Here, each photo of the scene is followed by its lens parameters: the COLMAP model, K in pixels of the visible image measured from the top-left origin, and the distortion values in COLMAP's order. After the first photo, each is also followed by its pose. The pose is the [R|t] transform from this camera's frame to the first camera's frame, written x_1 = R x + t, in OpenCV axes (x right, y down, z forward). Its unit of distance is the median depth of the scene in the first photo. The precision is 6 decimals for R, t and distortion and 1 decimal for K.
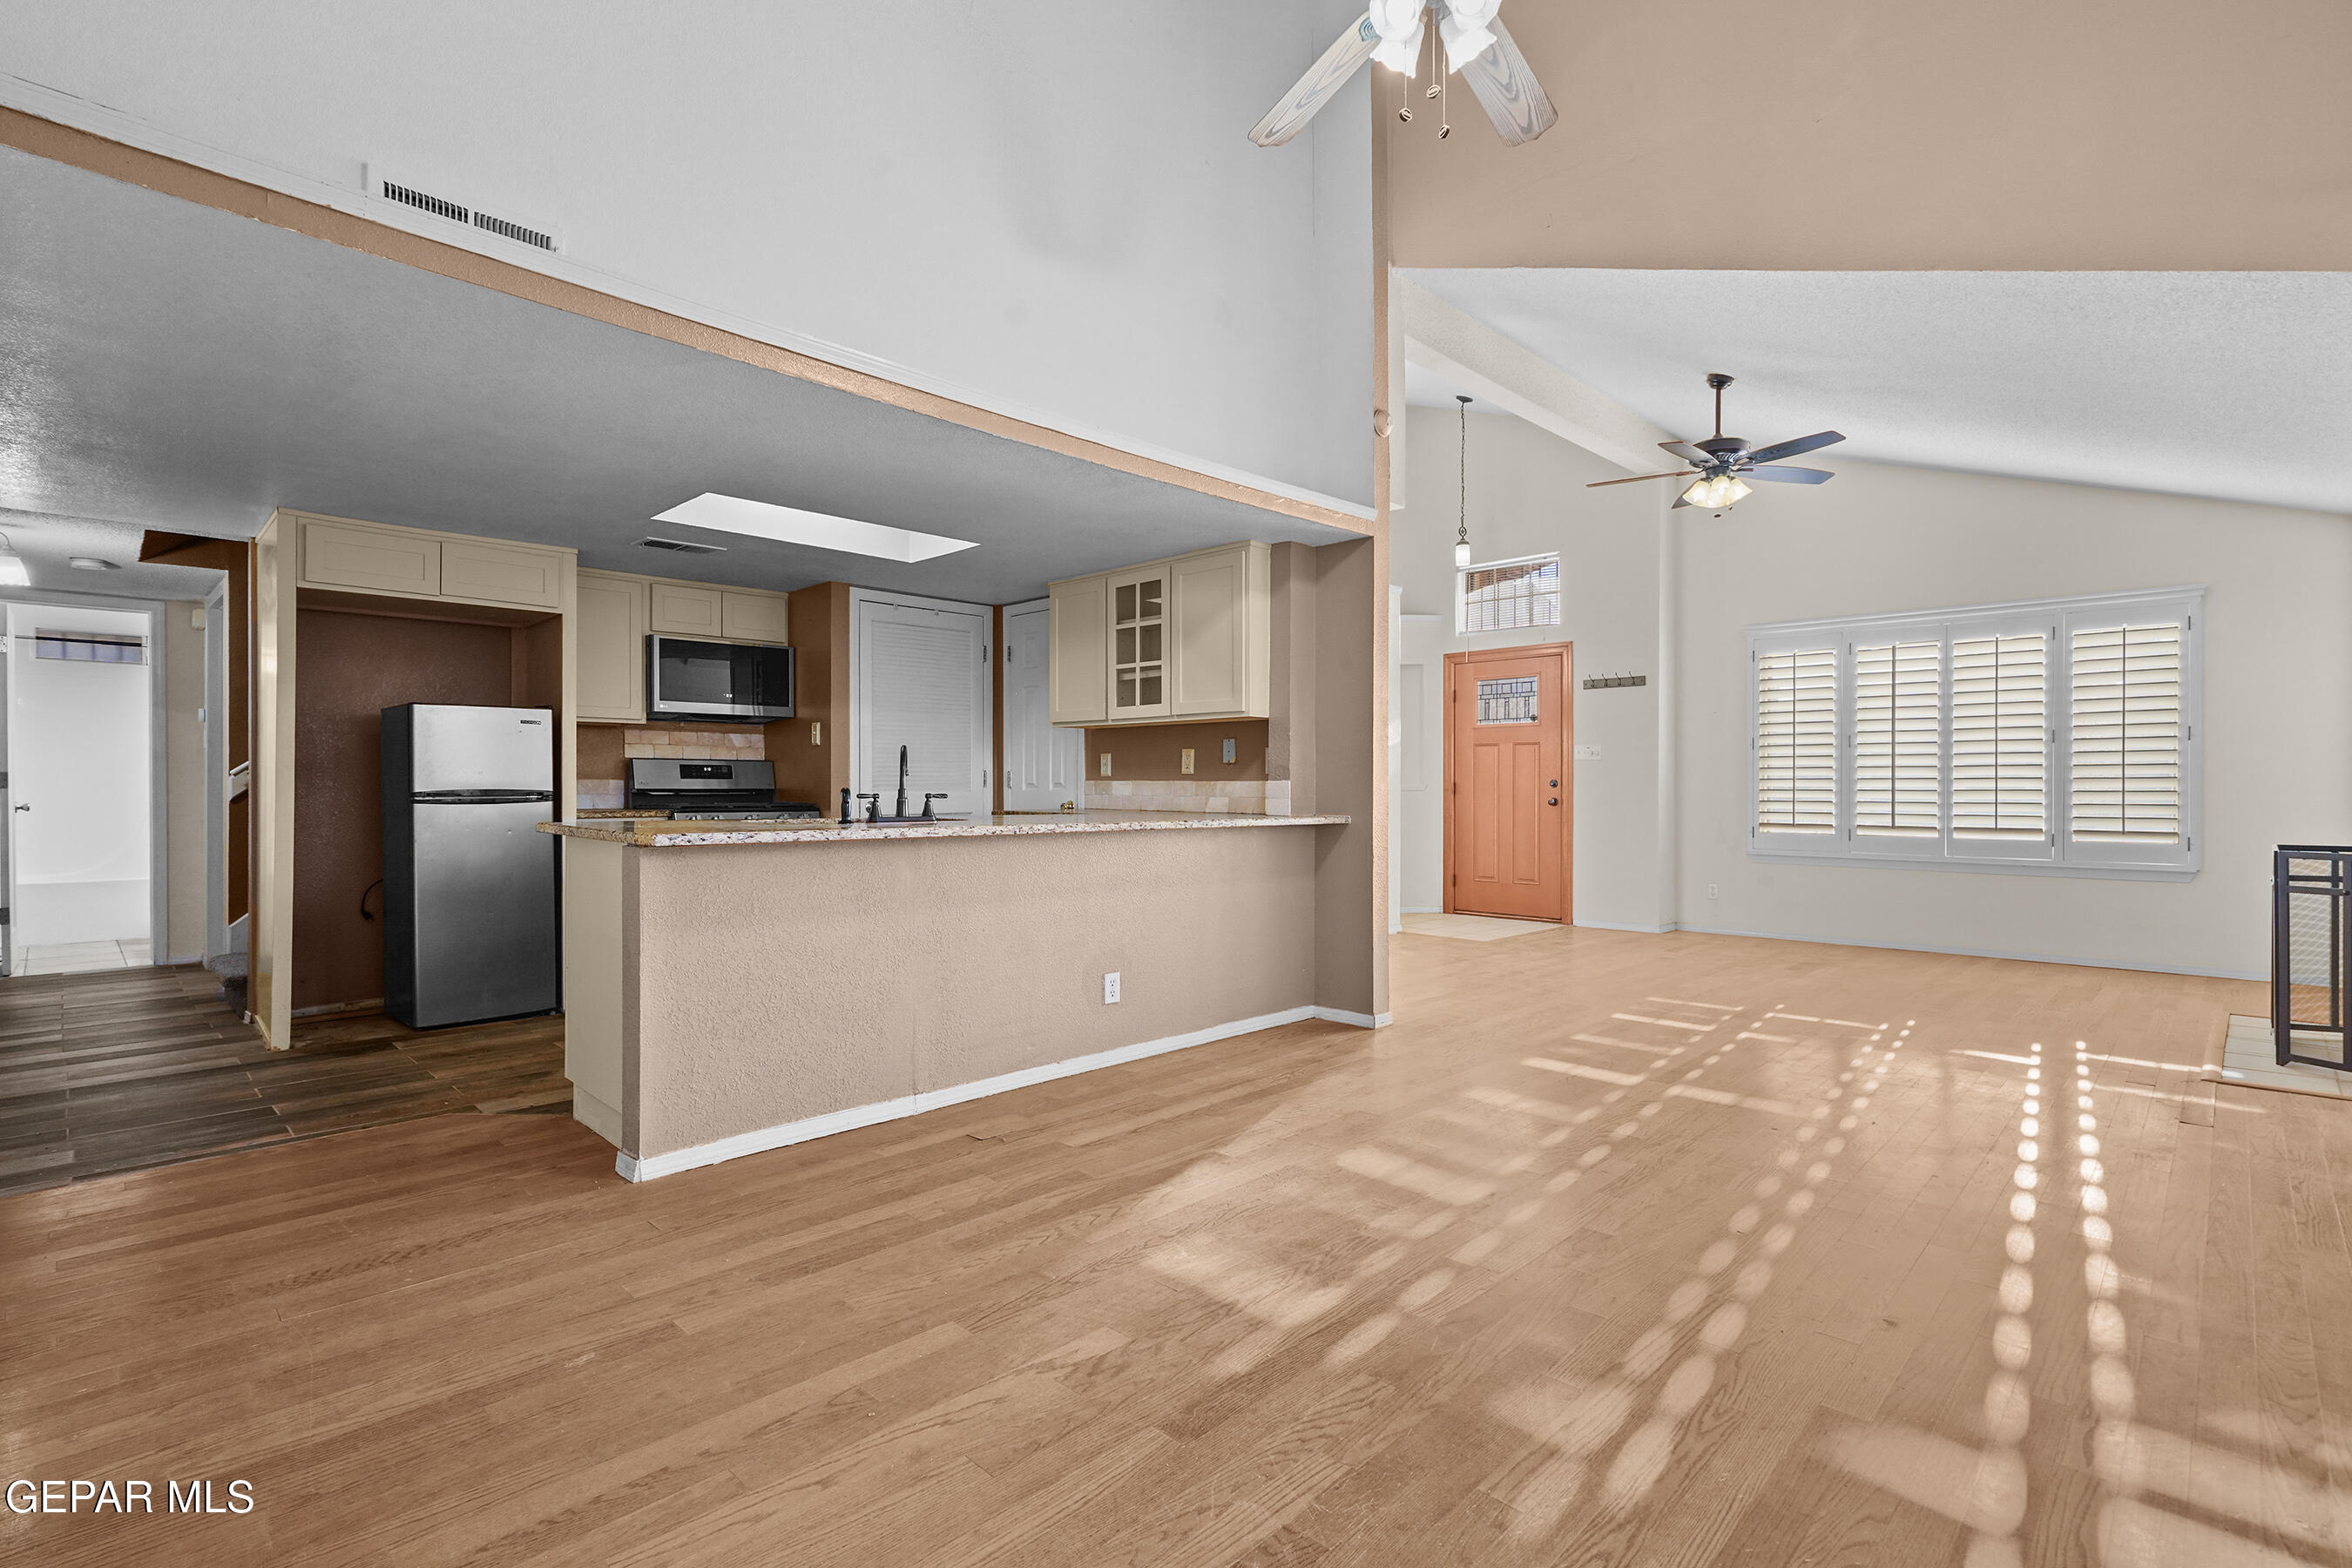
lens RADIAL K [[1078.7, 0, 1169.2], [0, 1078.7, 789.2], [0, 0, 1]] dist [0.009122, -0.002986]
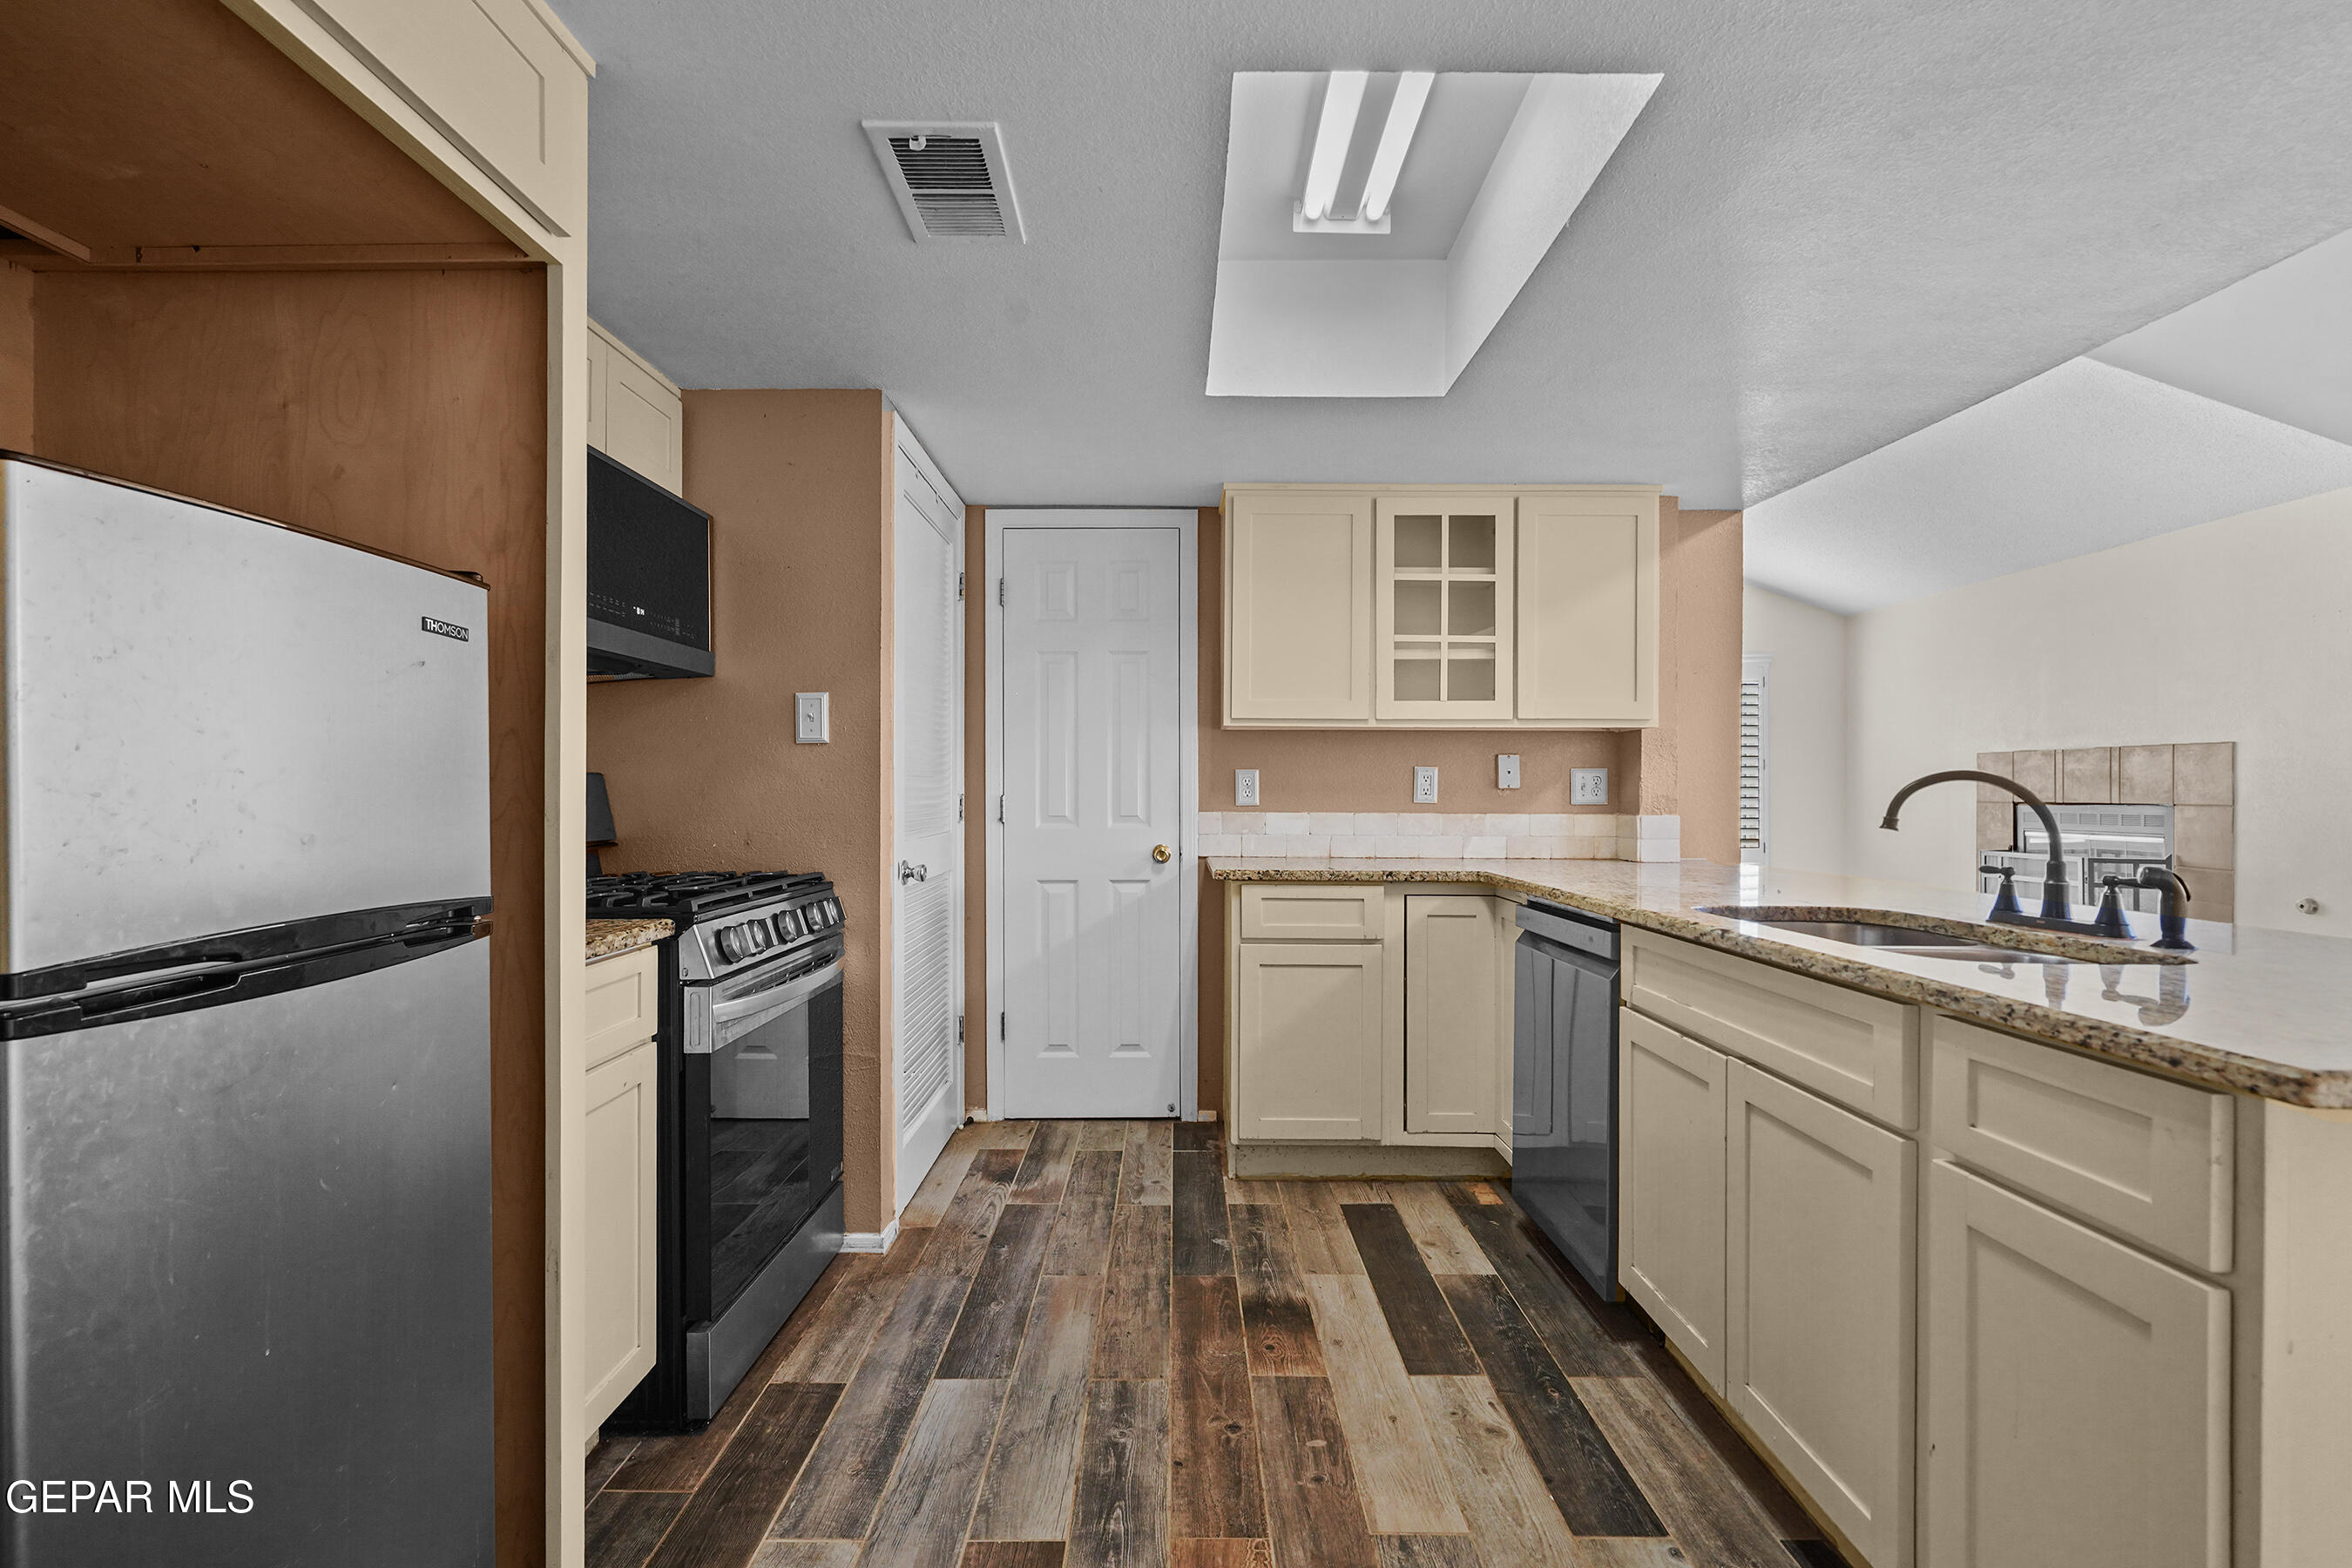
lens RADIAL K [[1078.7, 0, 1167.1], [0, 1078.7, 785.9], [0, 0, 1]] dist [0.009122, -0.002986]
pose [[0.715367, -0.000318, 0.698749, -0.604799], [0.002662, 0.999994, -0.002271, -0.024948], [-0.698744, 0.003484, 0.715364, 0.648603]]
